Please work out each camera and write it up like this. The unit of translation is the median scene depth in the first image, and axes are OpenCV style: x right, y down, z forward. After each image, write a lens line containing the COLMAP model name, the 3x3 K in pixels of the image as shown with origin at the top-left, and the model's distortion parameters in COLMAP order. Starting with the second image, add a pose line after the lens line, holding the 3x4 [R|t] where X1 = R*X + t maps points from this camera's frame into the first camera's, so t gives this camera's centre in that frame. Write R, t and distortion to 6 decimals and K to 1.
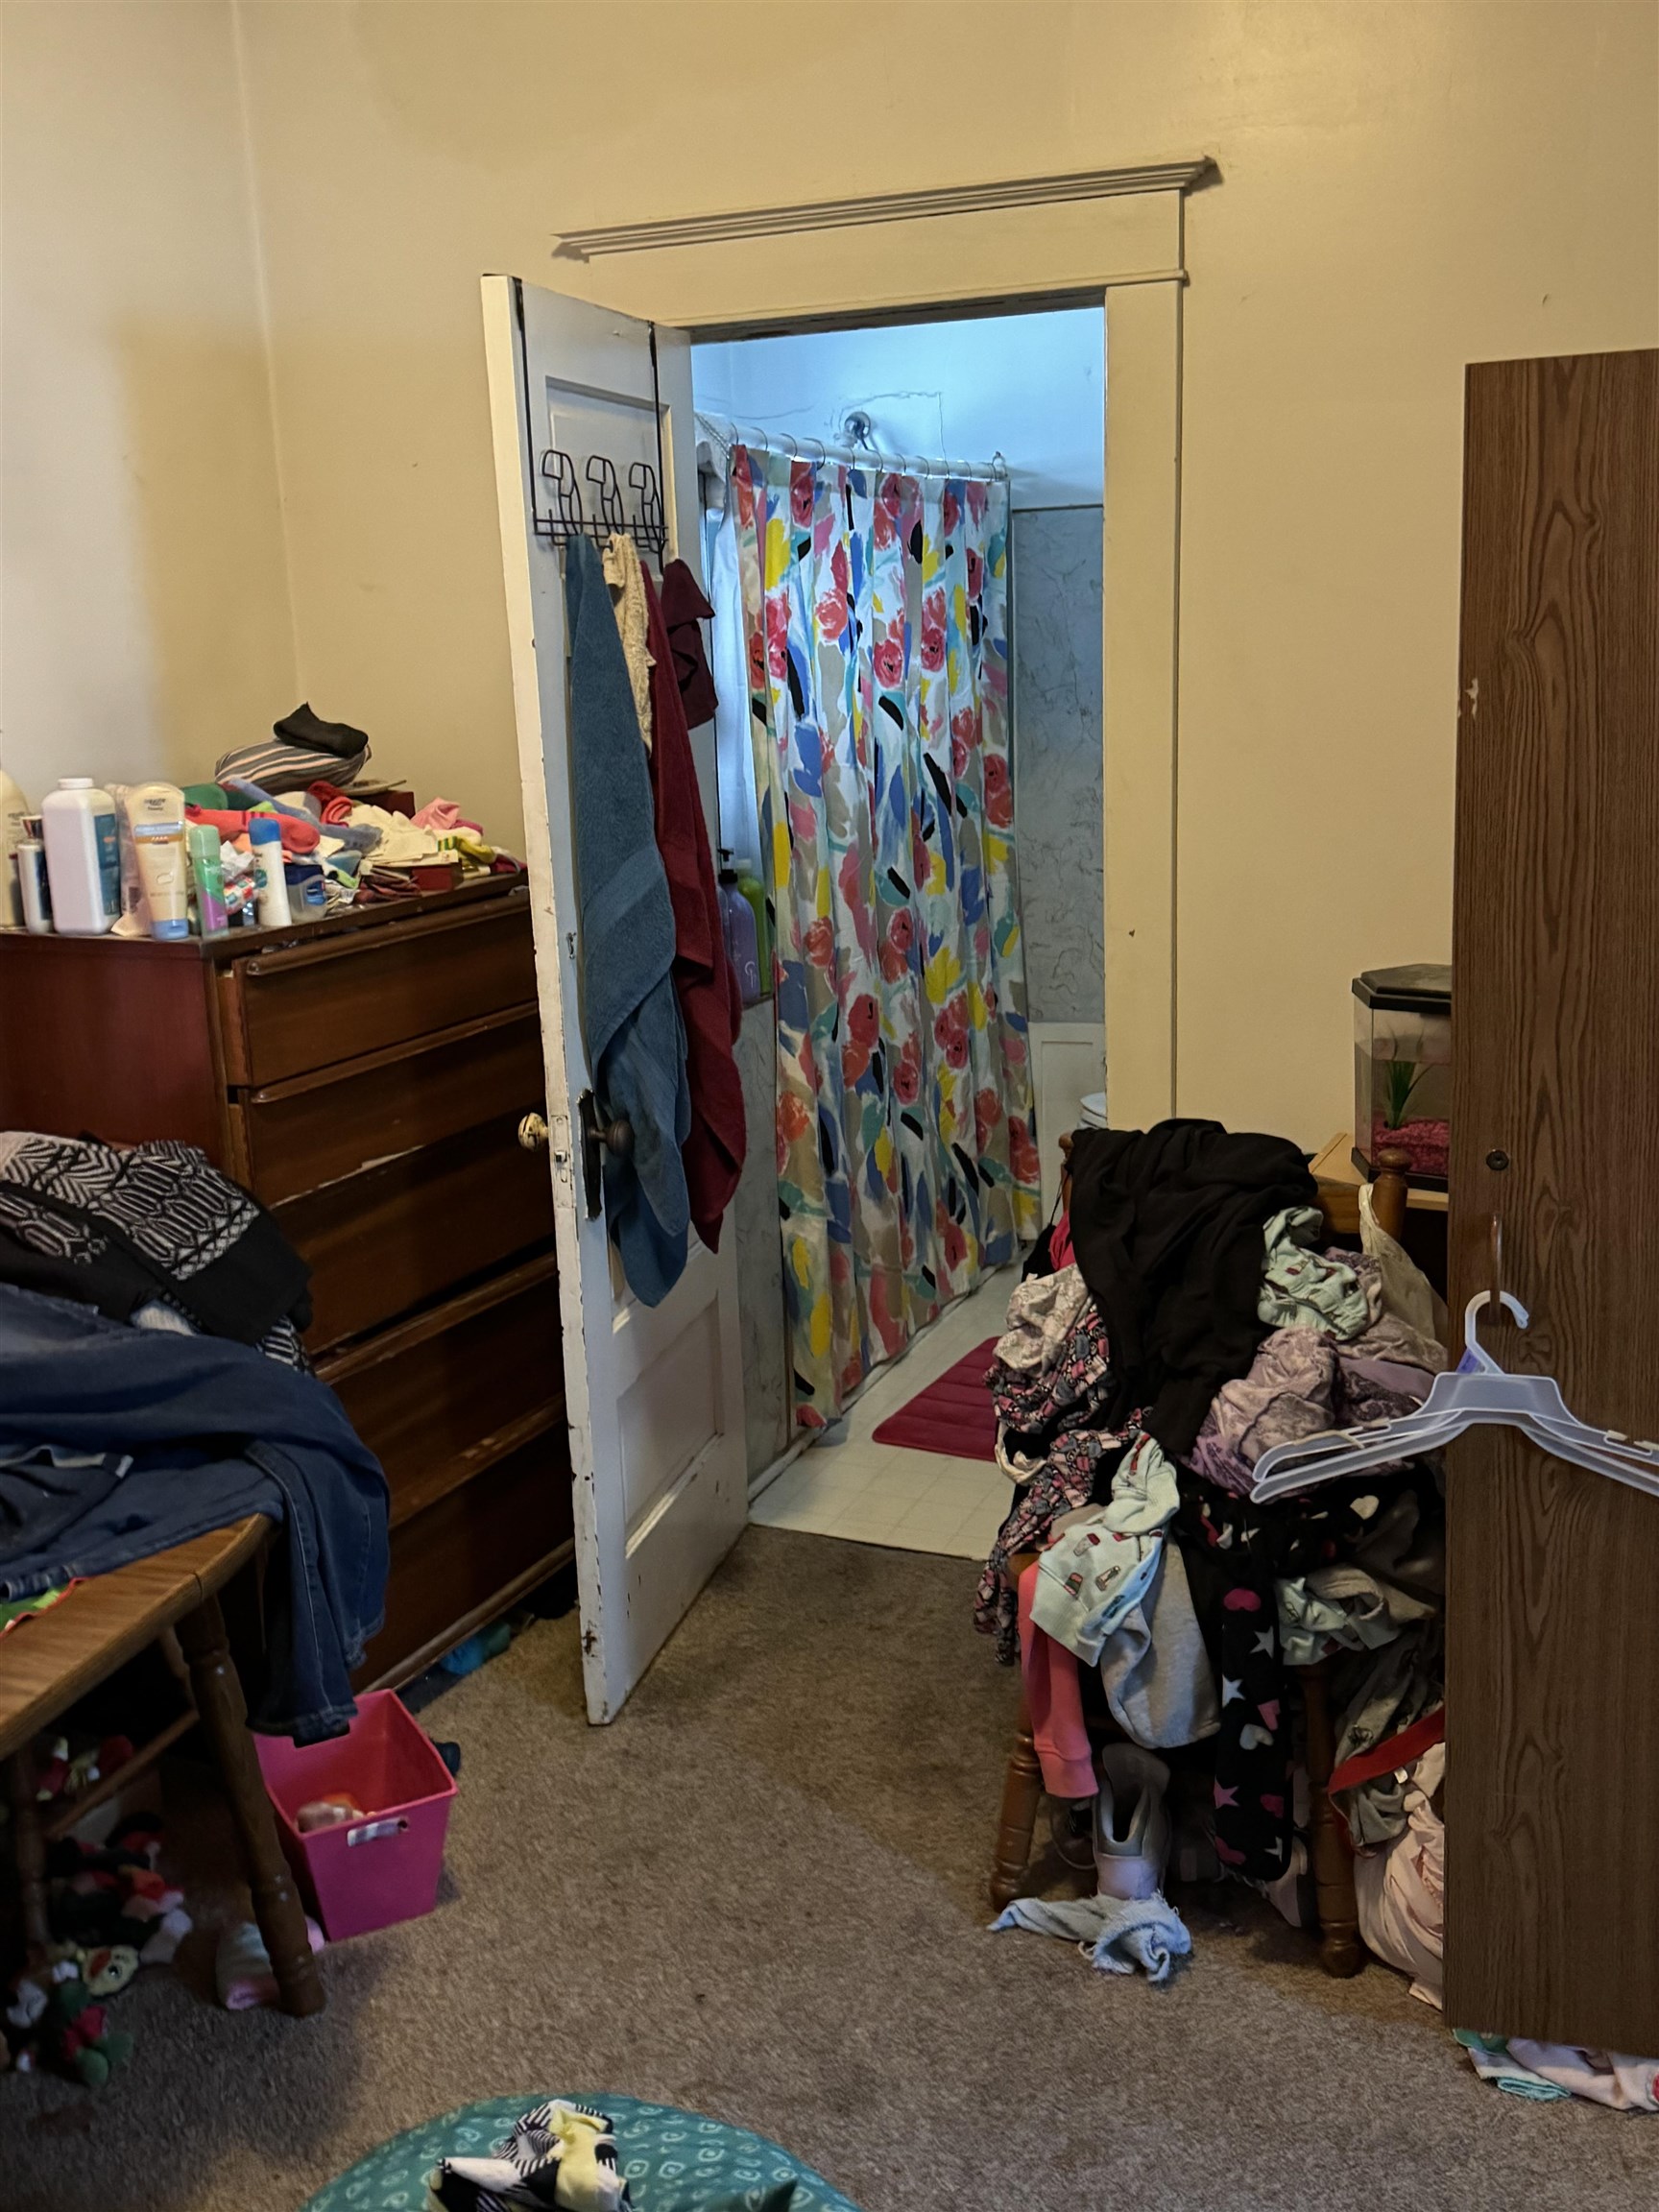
lens RADIAL K [[2104.9, 0, 829.5], [0, 2104.9, 1106.0], [0, 0, 1]] dist [0.184300, -0.421123]
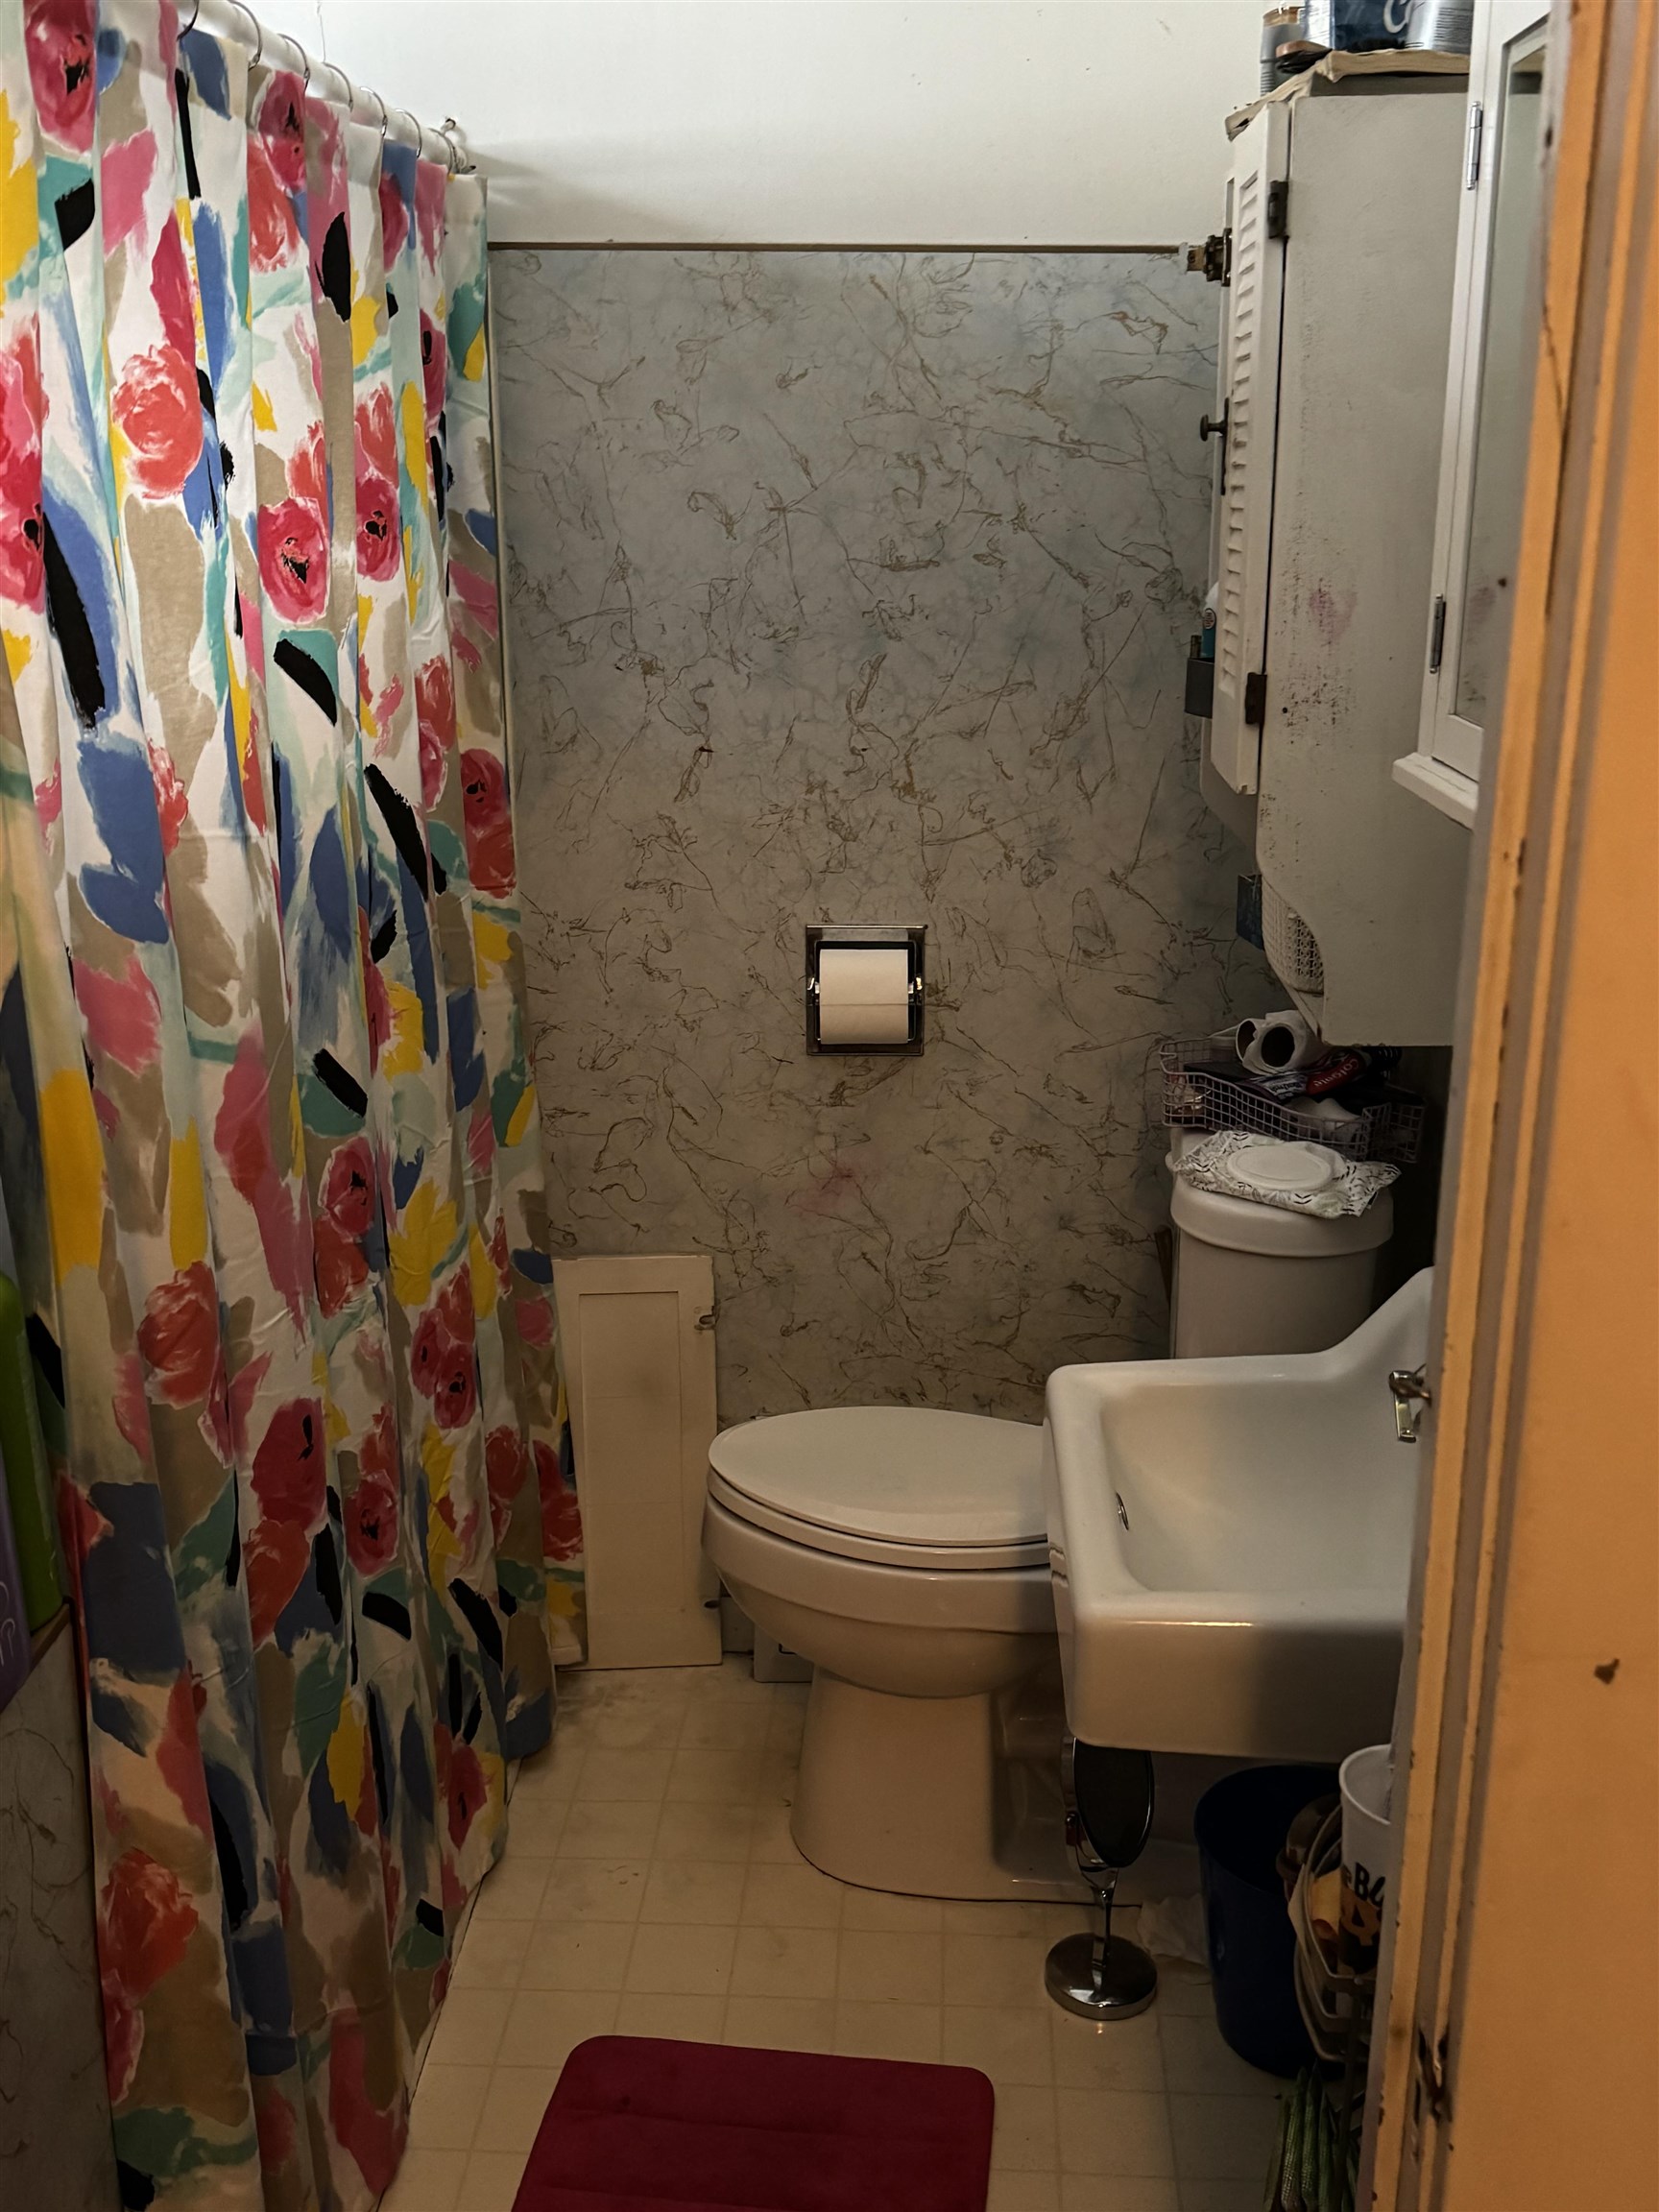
lens RADIAL K [[2104.9, 0, 829.5], [0, 2104.9, 1106.0], [0, 0, 1]] dist [0.184300, -0.421123]
pose [[0.936907, -0.057787, 0.344770, -0.022447], [0.040271, 0.997518, 0.057758, -0.122140], [-0.347252, -0.040230, 0.936908, 0.568406]]
